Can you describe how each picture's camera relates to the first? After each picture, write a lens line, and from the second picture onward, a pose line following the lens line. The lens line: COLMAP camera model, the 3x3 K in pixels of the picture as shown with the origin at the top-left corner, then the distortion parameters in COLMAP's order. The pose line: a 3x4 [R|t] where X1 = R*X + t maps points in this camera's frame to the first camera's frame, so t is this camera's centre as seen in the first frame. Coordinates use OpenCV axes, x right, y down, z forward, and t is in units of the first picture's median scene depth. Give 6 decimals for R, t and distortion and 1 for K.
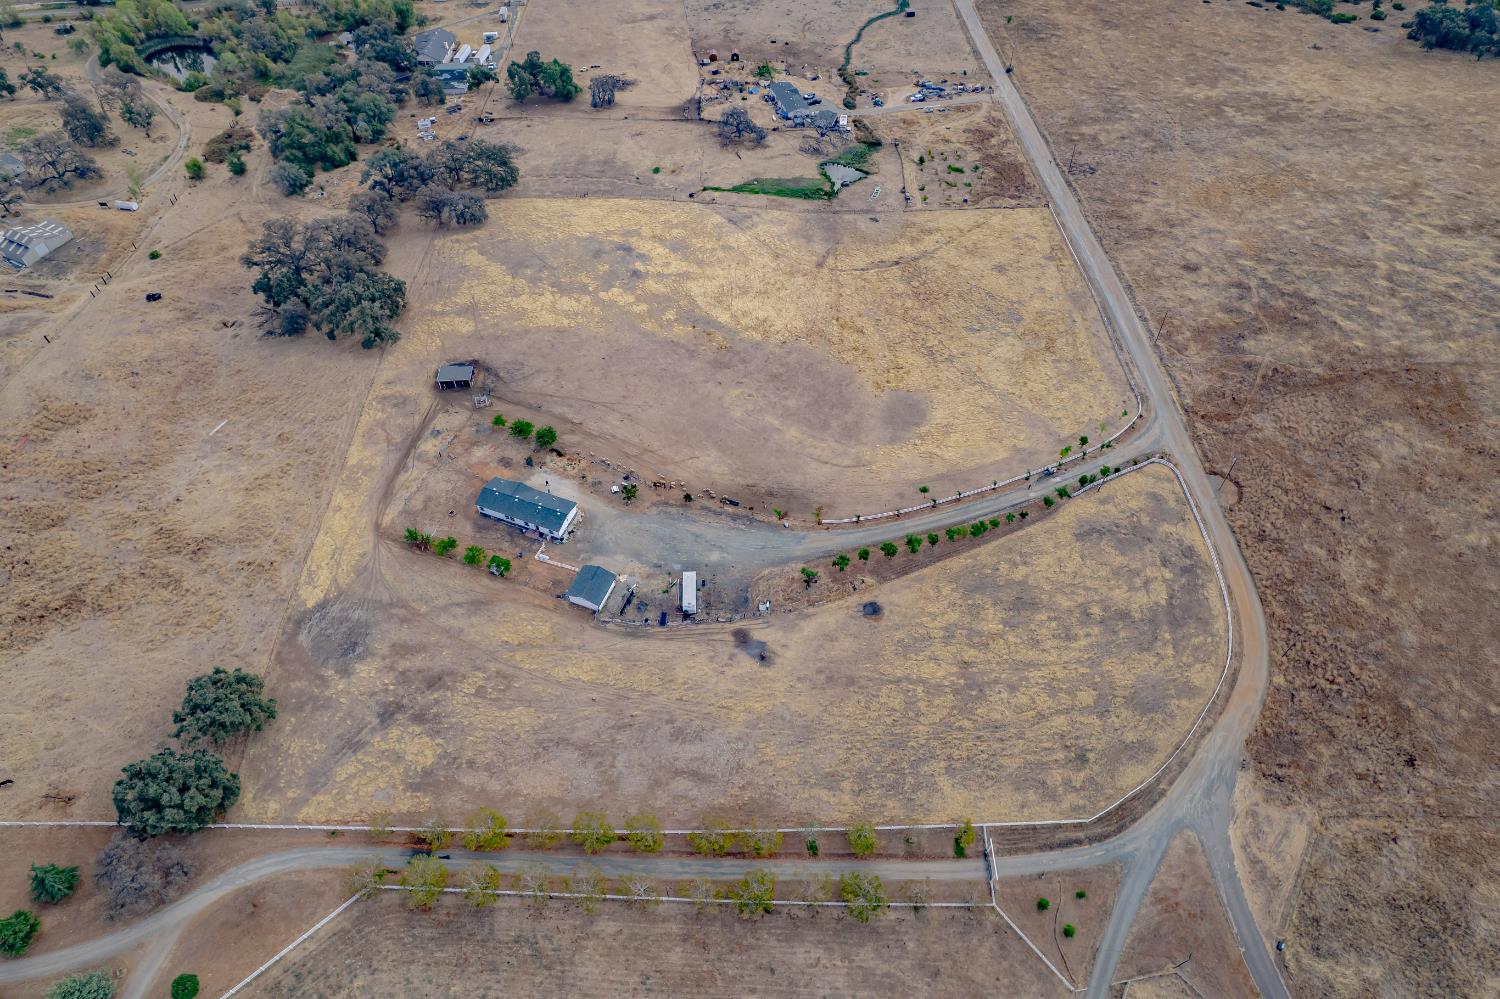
lens RADIAL K [[958.2, 0, 741.5], [0, 958.2, 506.5], [0, 0, 1]] dist [-0.071095, 0.060511]
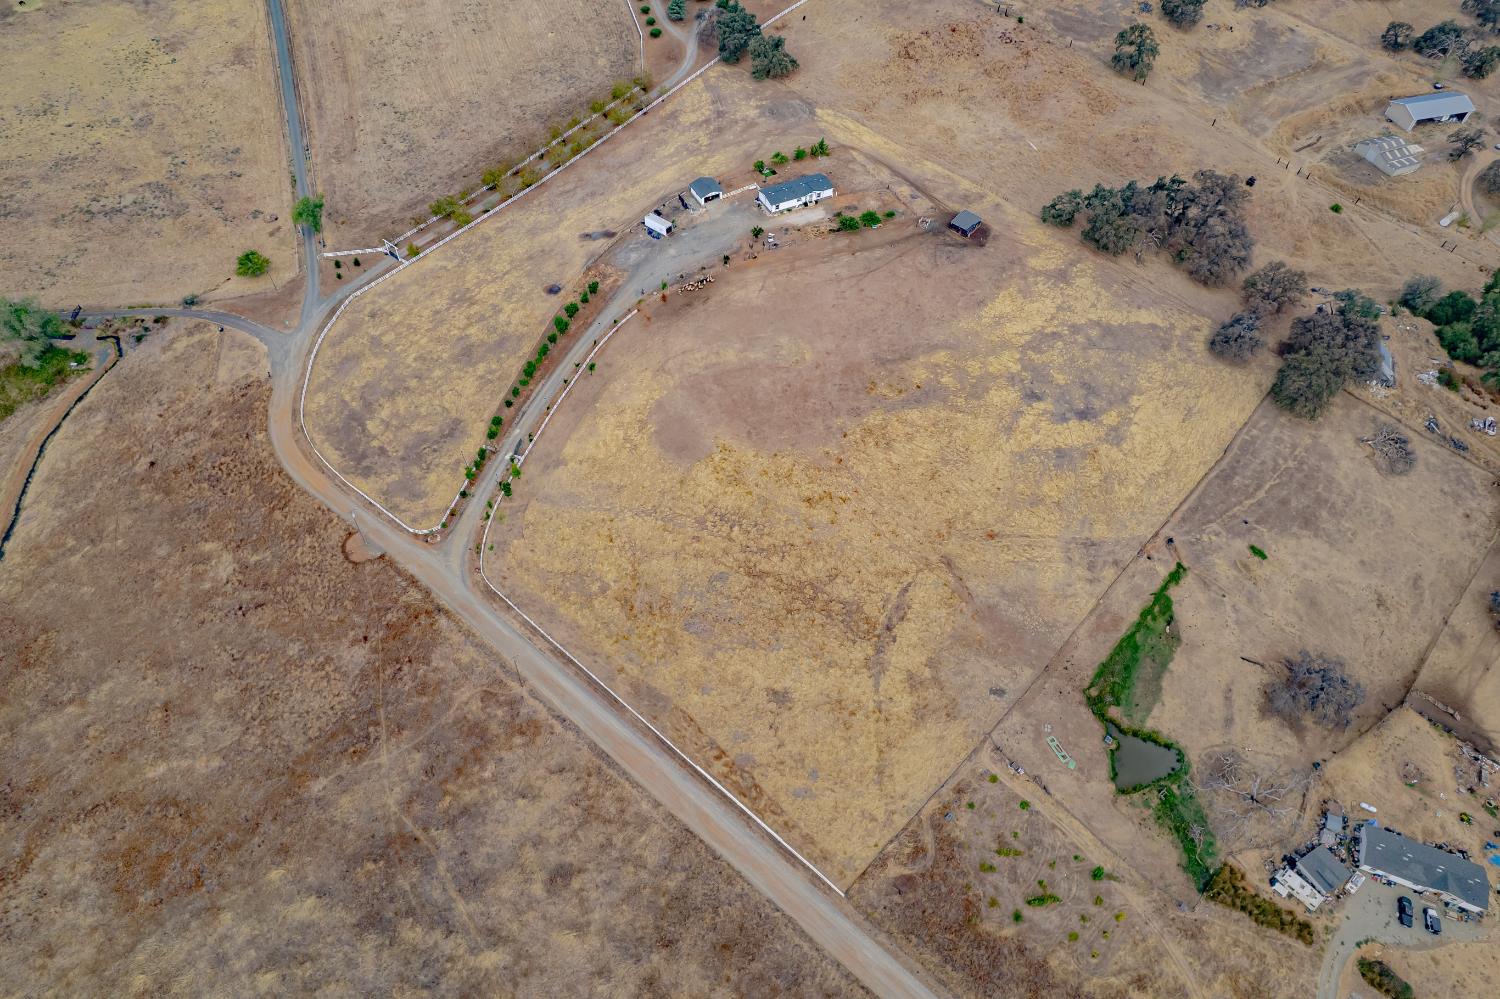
lens RADIAL K [[958.2, 0, 741.5], [0, 958.2, 506.5], [0, 0, 1]] dist [-0.071095, 0.060511]
pose [[-0.664694, 0.588750, -0.459952, 0.664010], [-0.587014, -0.030719, 0.808994, -0.994946], [0.462166, 0.807732, 0.366022, 0.787307]]
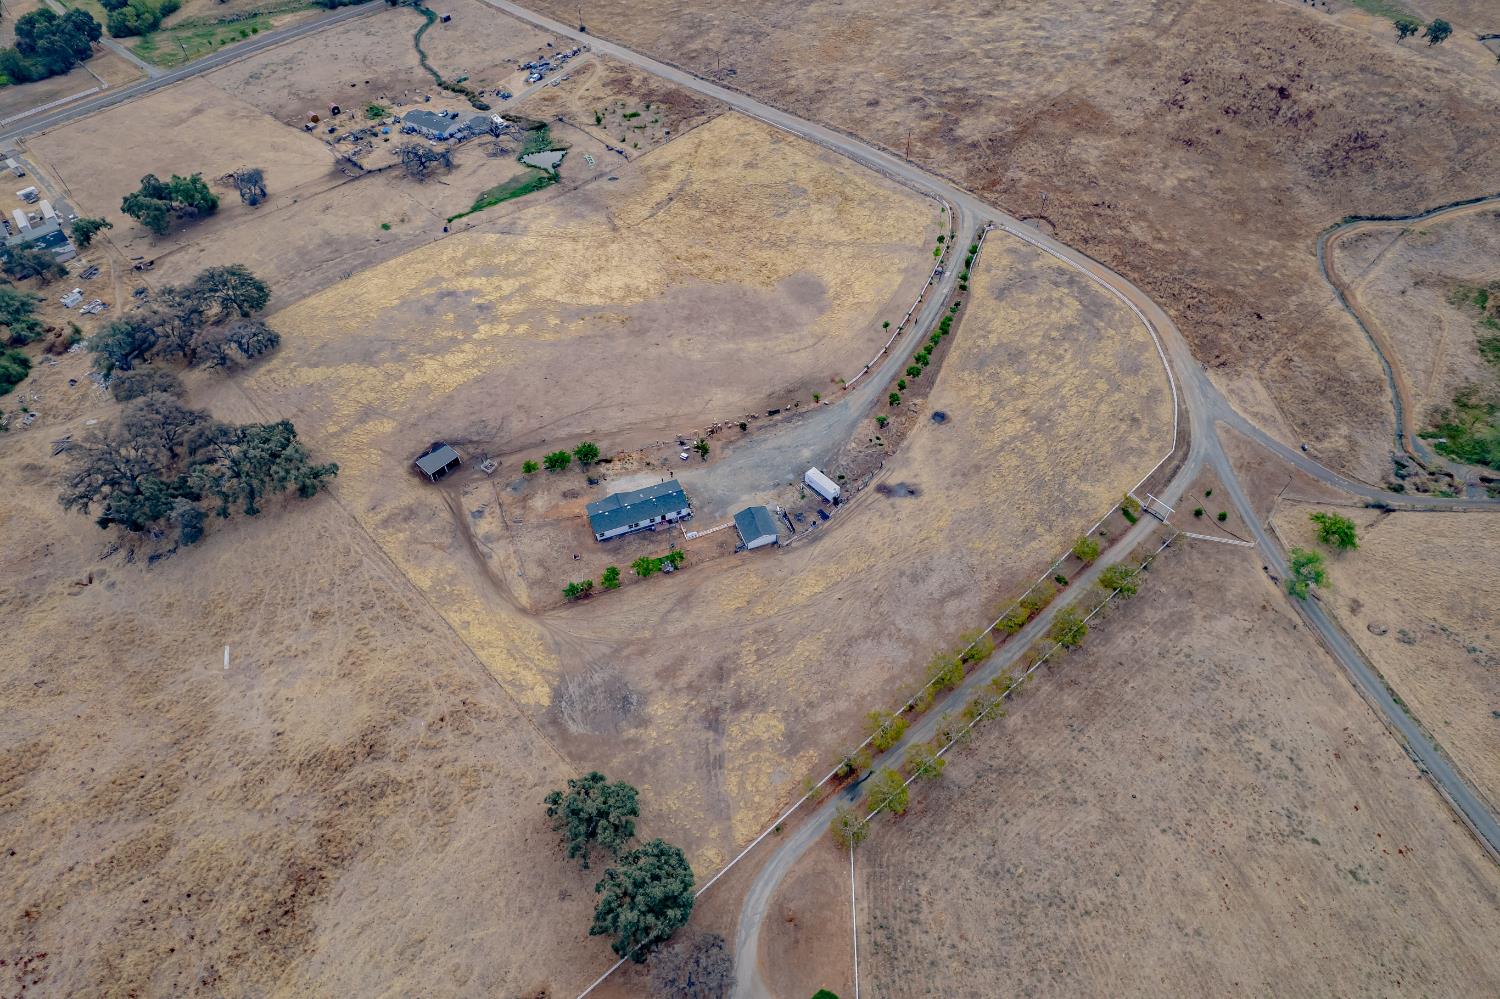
lens RADIAL K [[958.2, 0, 741.5], [0, 958.2, 506.5], [0, 0, 1]] dist [-0.071095, 0.060511]
pose [[0.743448, -0.521607, 0.418582, -0.530760], [0.525755, 0.842654, 0.116256, -0.057597], [-0.413359, 0.133641, 0.900708, 0.051413]]
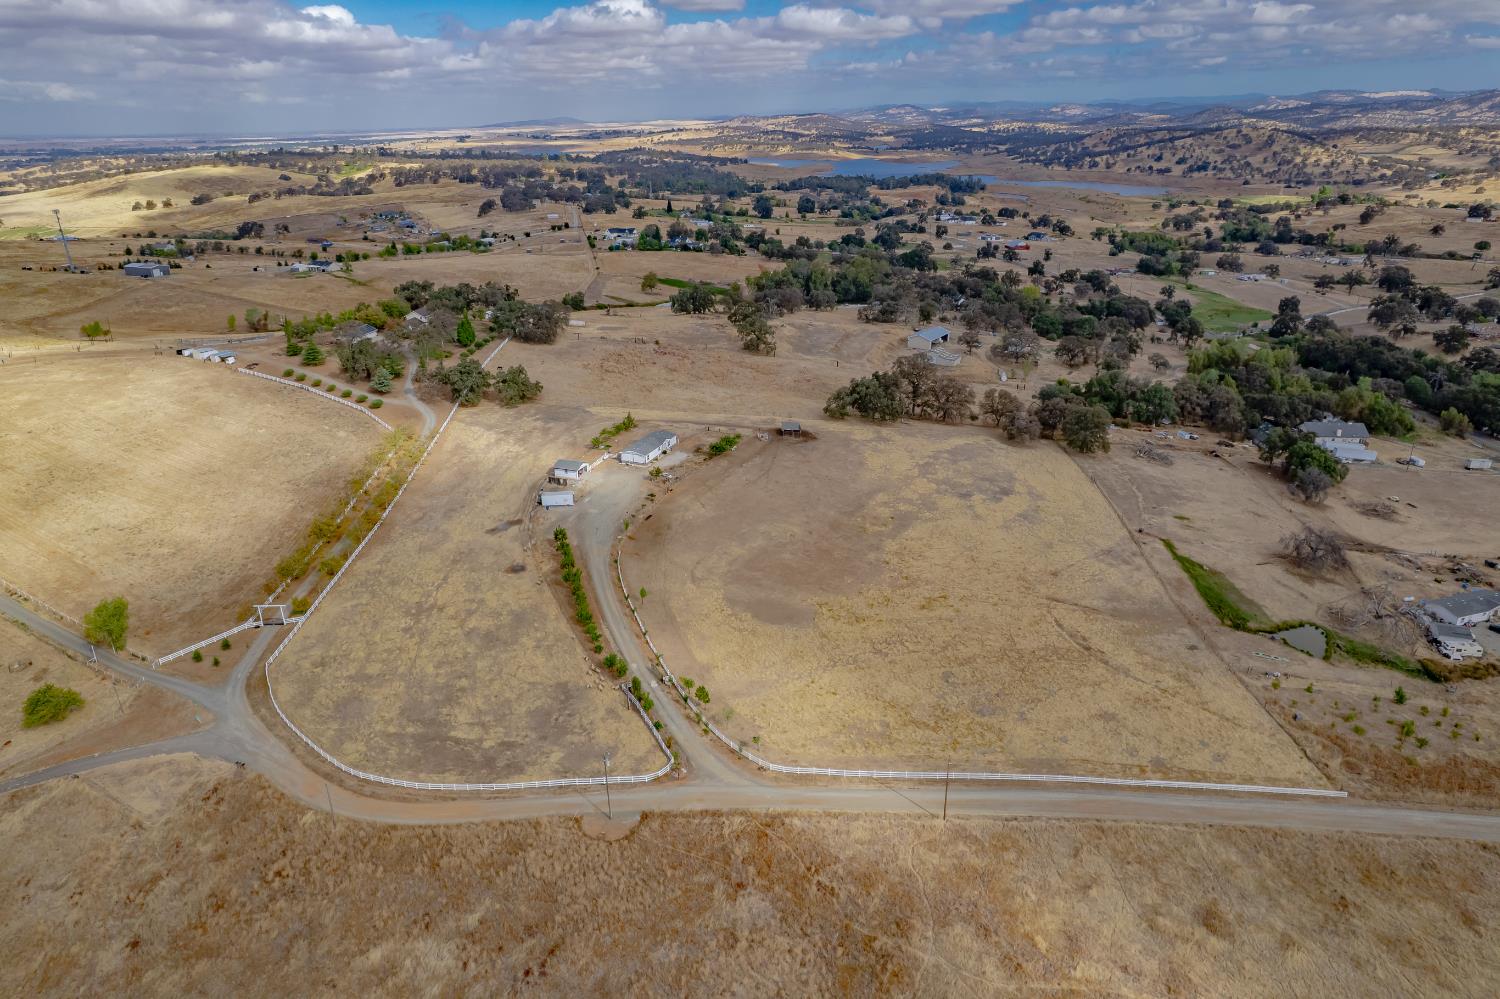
lens RADIAL K [[958.2, 0, 741.5], [0, 958.2, 506.5], [0, 0, 1]] dist [-0.071095, 0.060511]
pose [[-0.008242, 0.388707, -0.921325, 1.024274], [-0.778846, 0.575363, 0.249713, -0.378391], [0.627161, 0.719628, 0.298001, 0.694107]]
